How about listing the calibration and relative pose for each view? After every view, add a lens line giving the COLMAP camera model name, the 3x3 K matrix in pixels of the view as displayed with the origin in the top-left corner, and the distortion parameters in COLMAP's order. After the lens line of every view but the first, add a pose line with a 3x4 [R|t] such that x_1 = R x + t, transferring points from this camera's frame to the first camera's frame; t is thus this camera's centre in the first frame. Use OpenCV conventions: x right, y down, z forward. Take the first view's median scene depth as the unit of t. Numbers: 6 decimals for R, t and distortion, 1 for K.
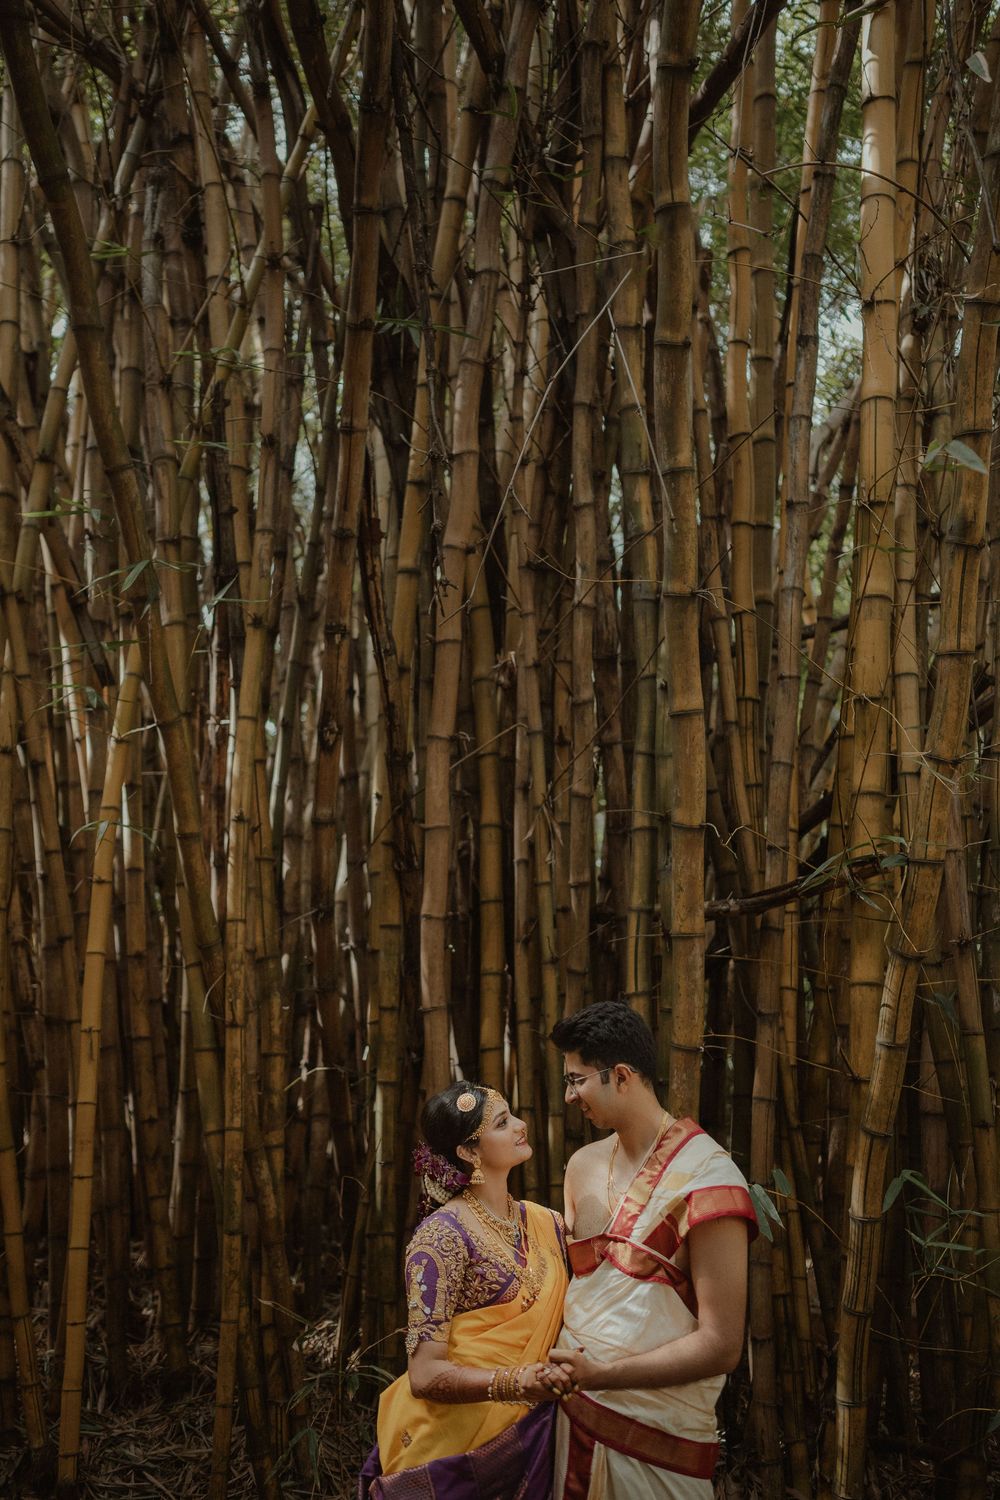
lens RADIAL K [[1427.7, 0, 505.2], [0, 1427.7, 746.8], [0, 0, 1]] dist [0.020029, 0.021295]
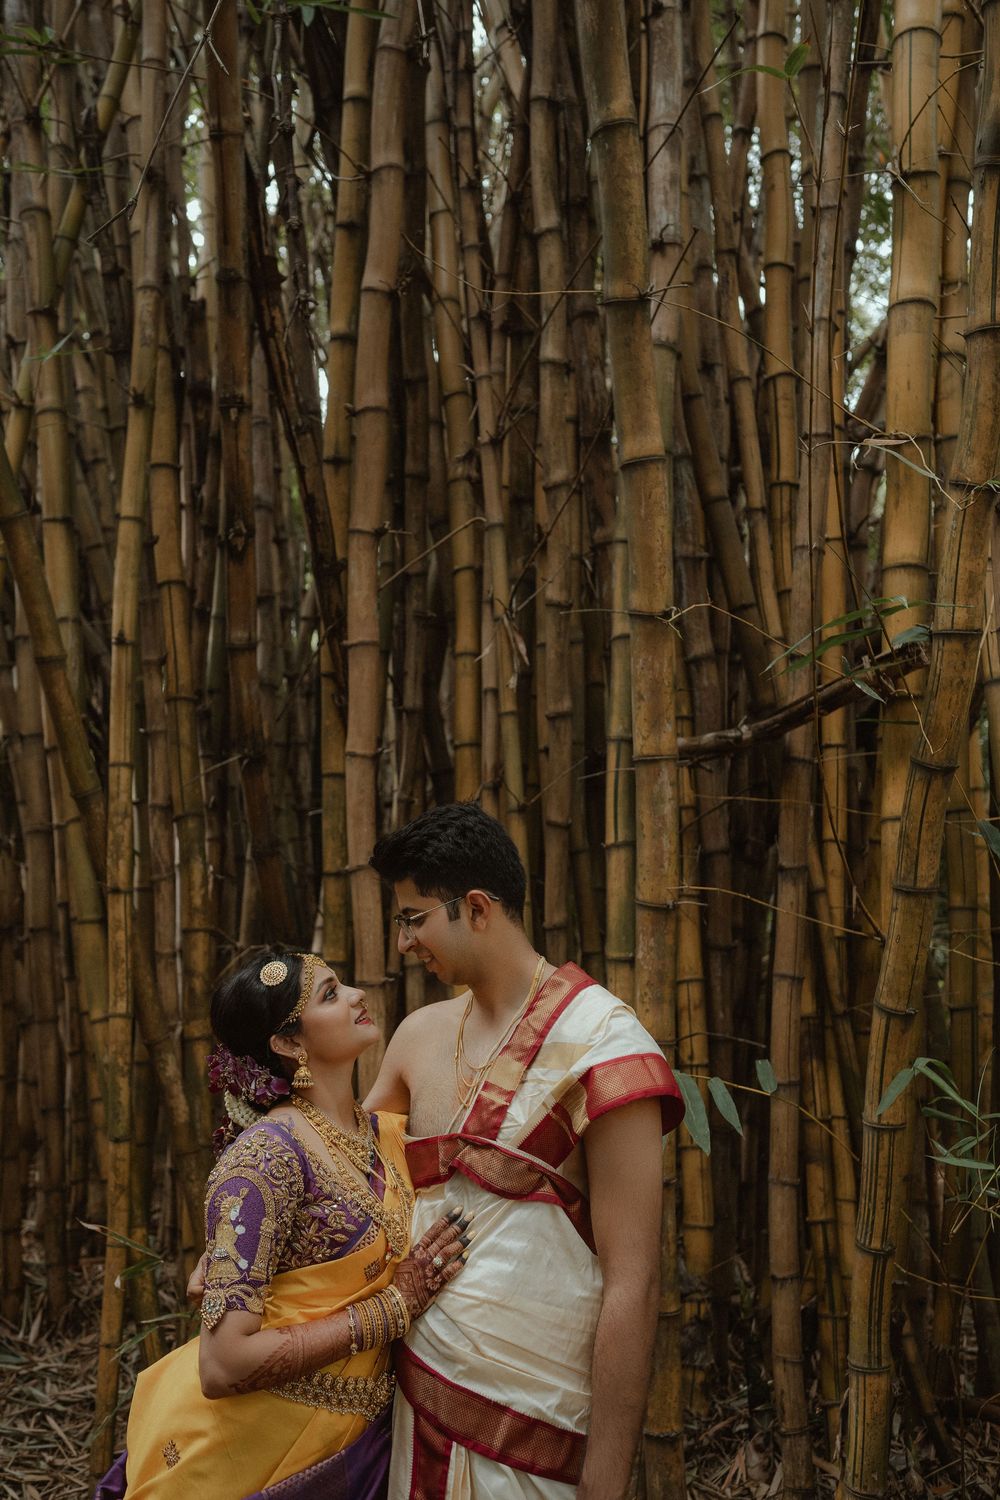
lens RADIAL K [[1390.1, 0, 533.2], [0, 1390.1, 755.6], [0, 0, 1]] dist [0.017214, 0.011490]
pose [[0.991002, -0.029904, -0.130463, 0.147603], [0.037236, 0.997840, 0.054126, 0.080697], [0.128562, -0.058496, 0.989975, 0.239185]]
